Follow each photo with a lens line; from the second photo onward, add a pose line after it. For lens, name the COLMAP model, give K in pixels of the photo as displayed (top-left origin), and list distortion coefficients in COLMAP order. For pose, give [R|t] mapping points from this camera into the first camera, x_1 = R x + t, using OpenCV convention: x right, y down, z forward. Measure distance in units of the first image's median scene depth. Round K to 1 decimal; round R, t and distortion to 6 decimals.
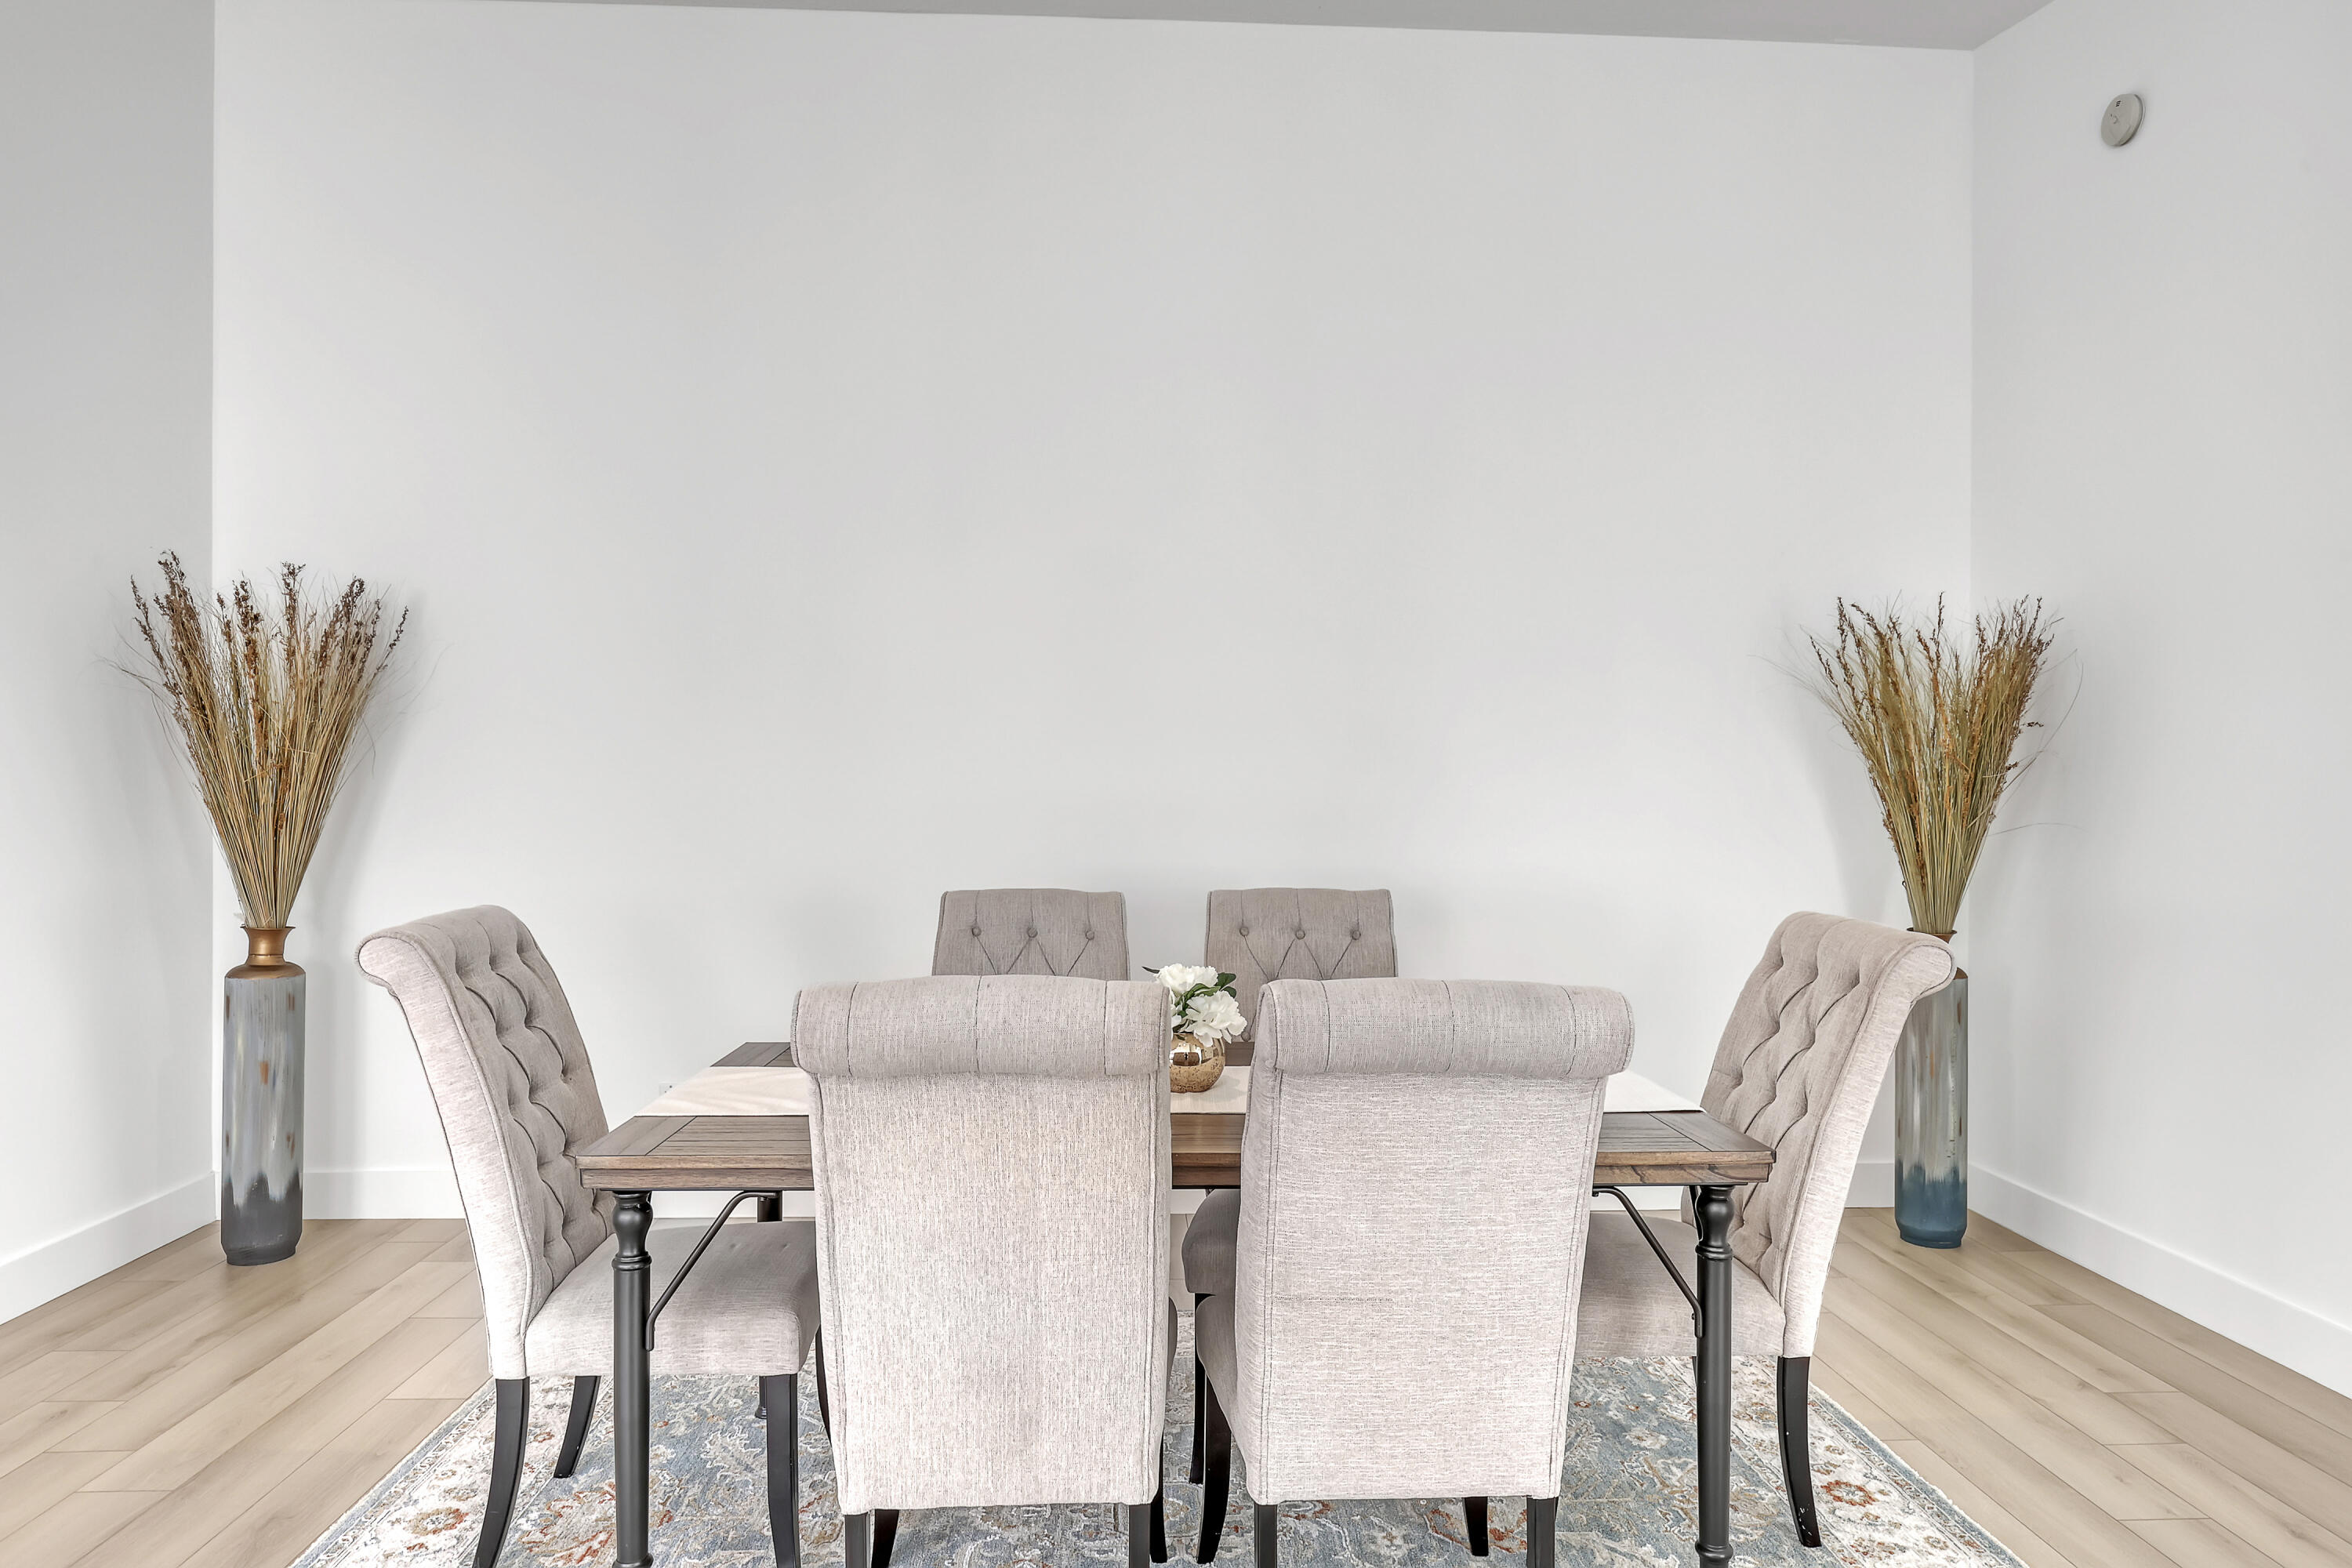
lens RADIAL K [[1132.3, 0, 1177.6], [0, 1132.3, 792.3], [0, 0, 1]] dist [-0.010597, 0.000641]
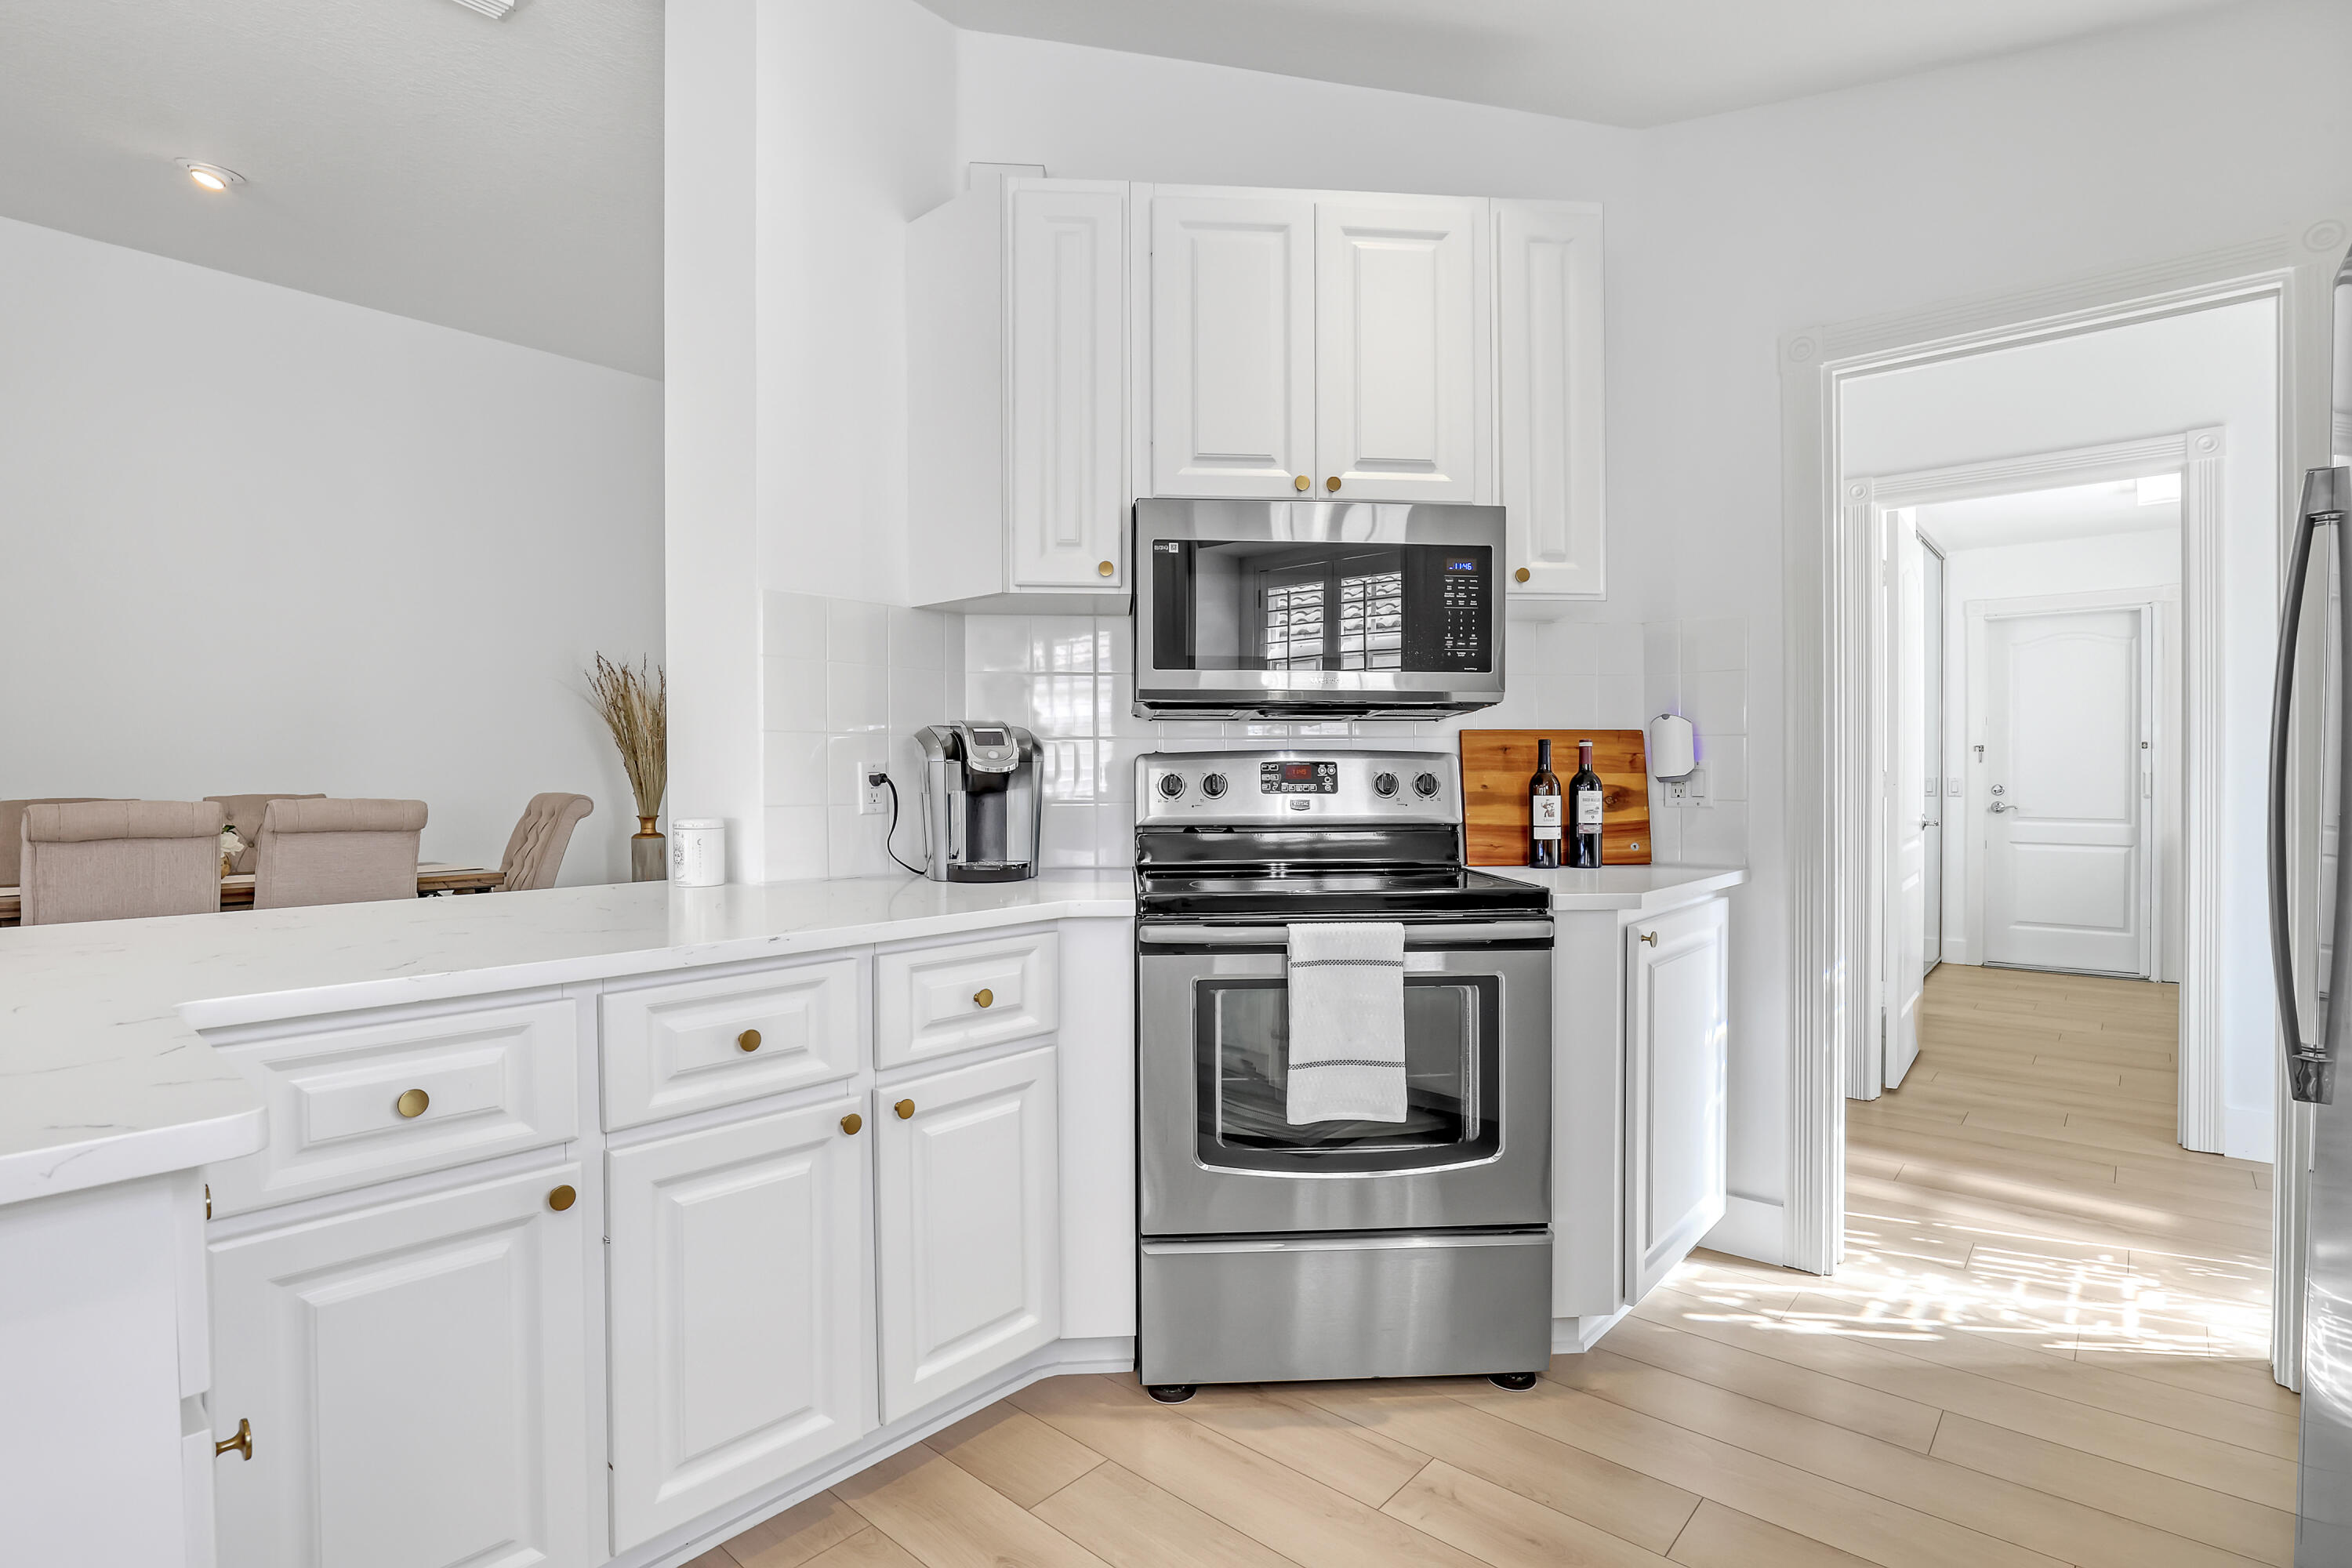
lens RADIAL K [[1132.3, 0, 1177.6], [0, 1132.3, 792.3], [0, 0, 1]] dist [-0.010597, 0.000641]
pose [[0.681426, -0.015312, 0.731727, -0.275547], [0.012323, 0.999879, 0.009448, 0.102828], [-0.731783, 0.002579, 0.681532, -1.629023]]
